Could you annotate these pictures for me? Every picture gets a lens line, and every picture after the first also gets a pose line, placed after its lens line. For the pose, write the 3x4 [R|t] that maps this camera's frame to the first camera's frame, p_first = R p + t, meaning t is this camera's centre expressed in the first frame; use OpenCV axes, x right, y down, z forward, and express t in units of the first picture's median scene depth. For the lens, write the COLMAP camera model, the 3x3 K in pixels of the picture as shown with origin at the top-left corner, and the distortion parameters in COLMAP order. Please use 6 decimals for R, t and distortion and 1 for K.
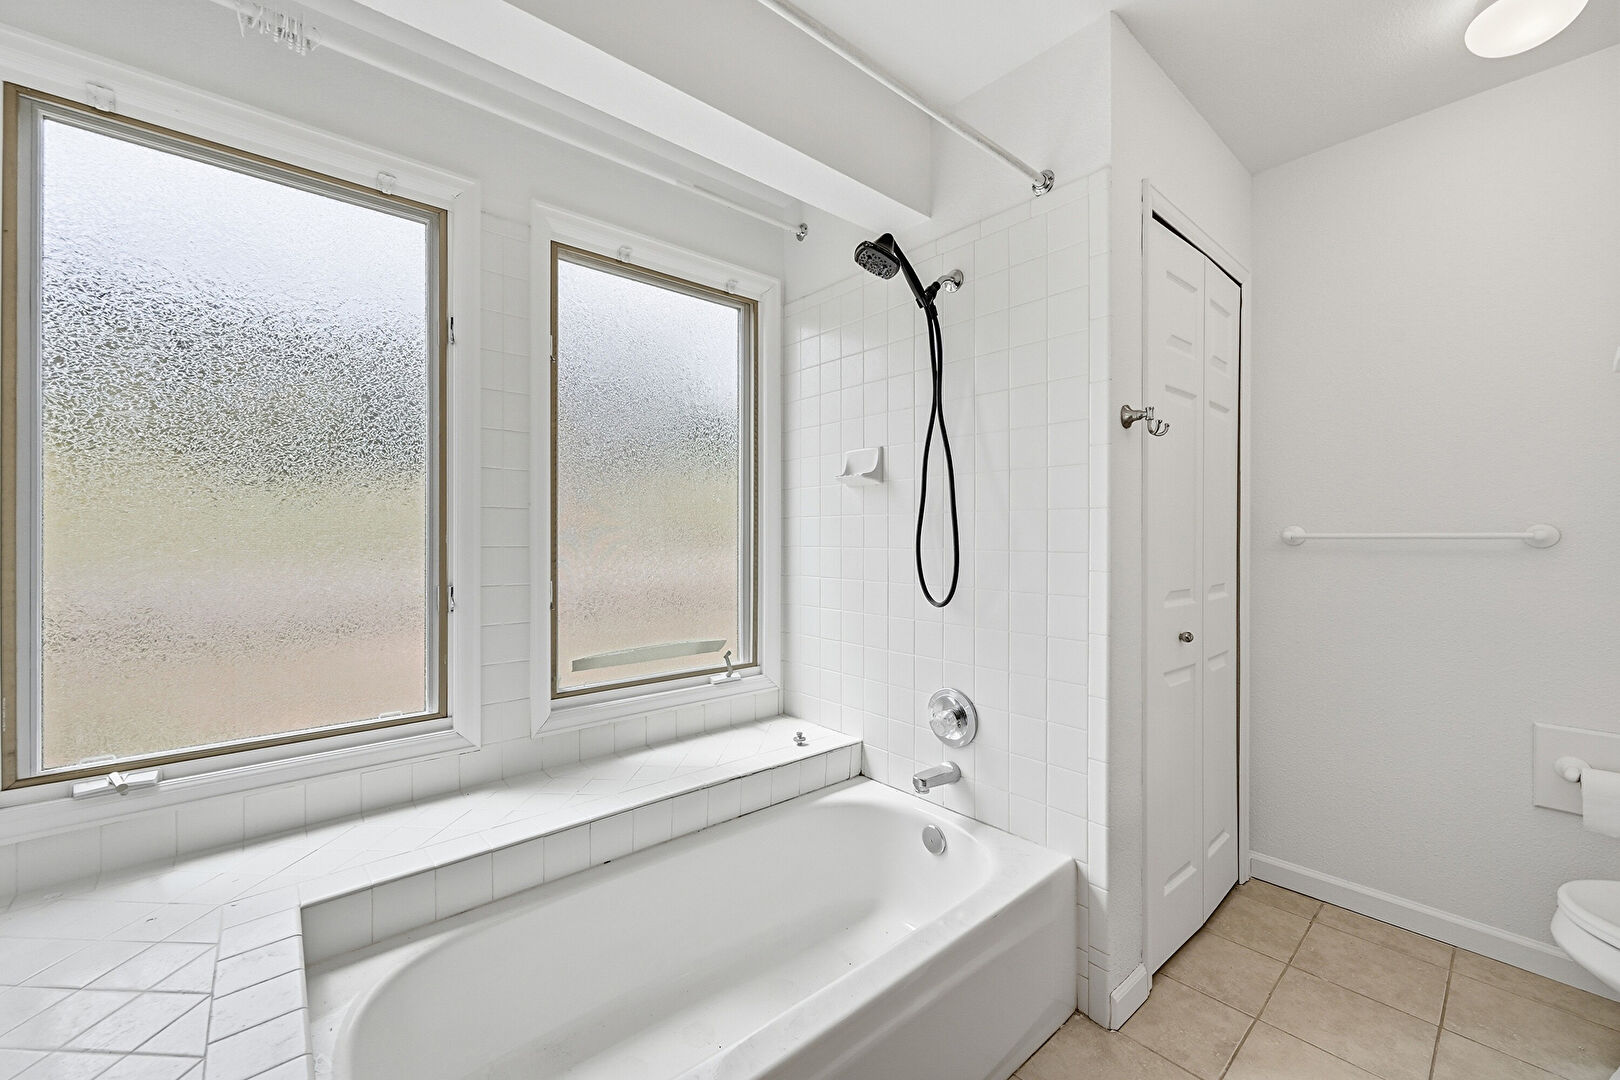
lens RADIAL K [[647.5, 0, 810.2], [0, 647.5, 540.5], [0, 0, 1]] dist [0.002815, -0.000077]
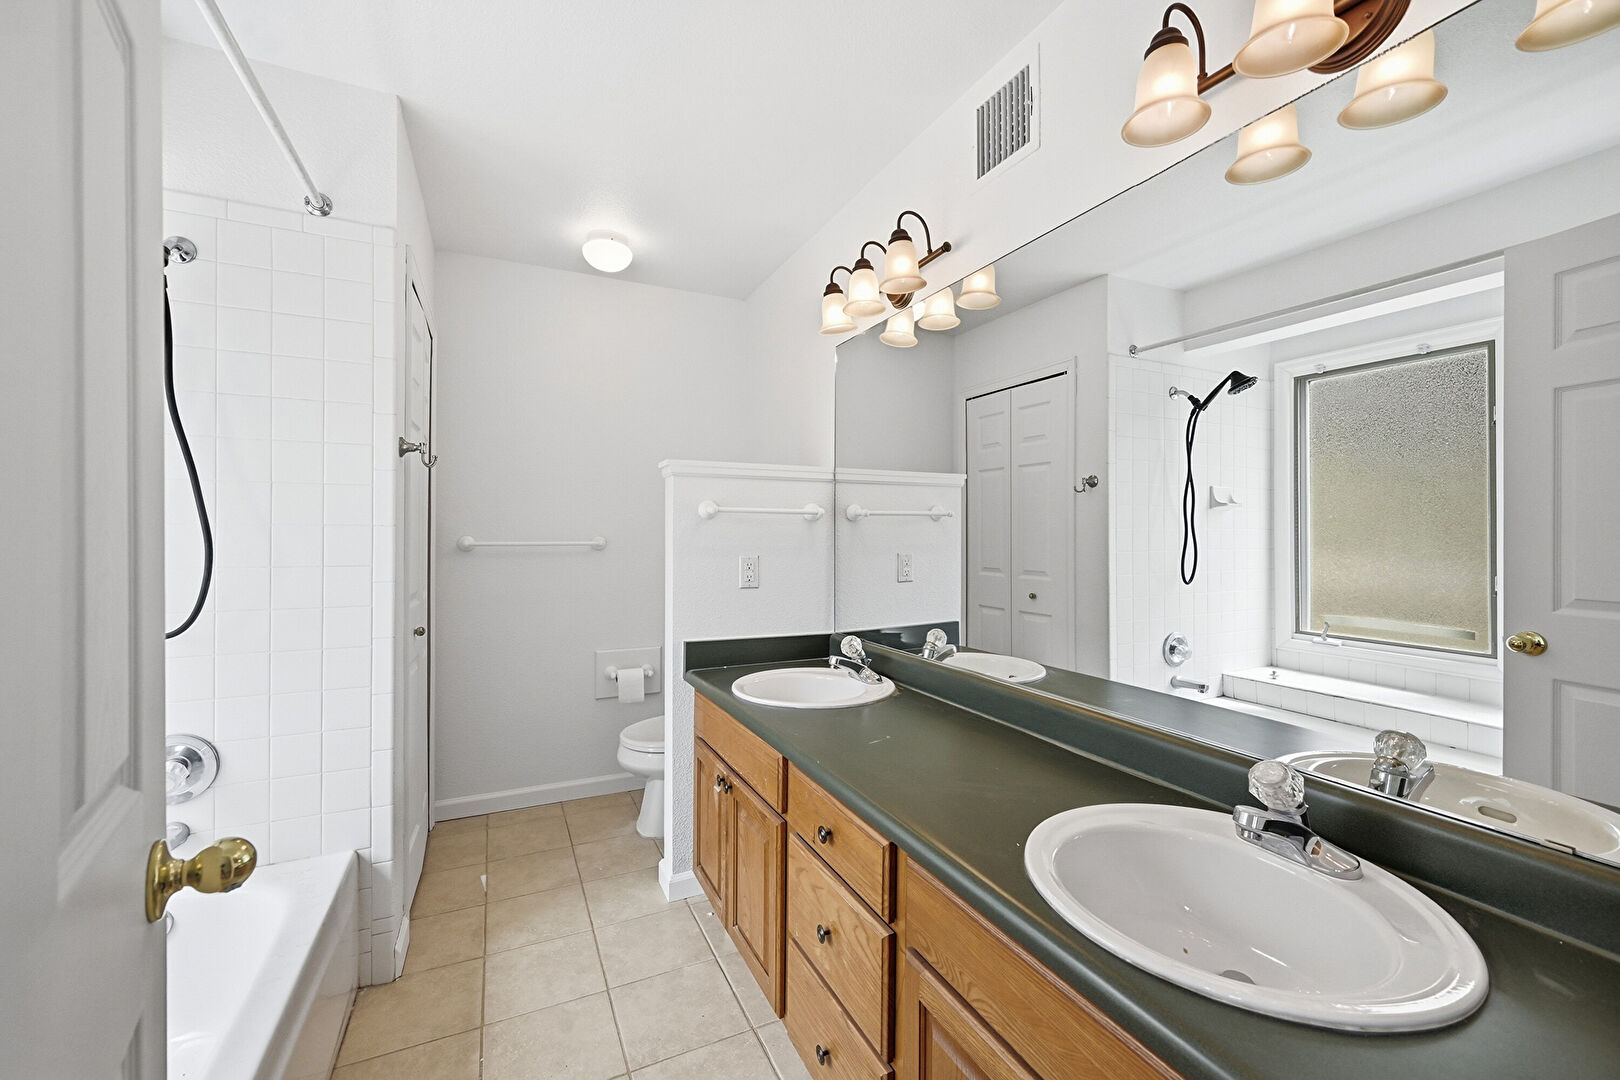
lens RADIAL K [[647.5, 0, 818.3], [0, 647.5, 533.8], [0, 0, 1]] dist [0.002815, -0.000077]
pose [[0.258314, 0.002330, 0.966058, -0.441295], [0.002747, 0.999991, -0.003146, -0.028726], [-0.966057, 0.003466, 0.258306, -0.021950]]
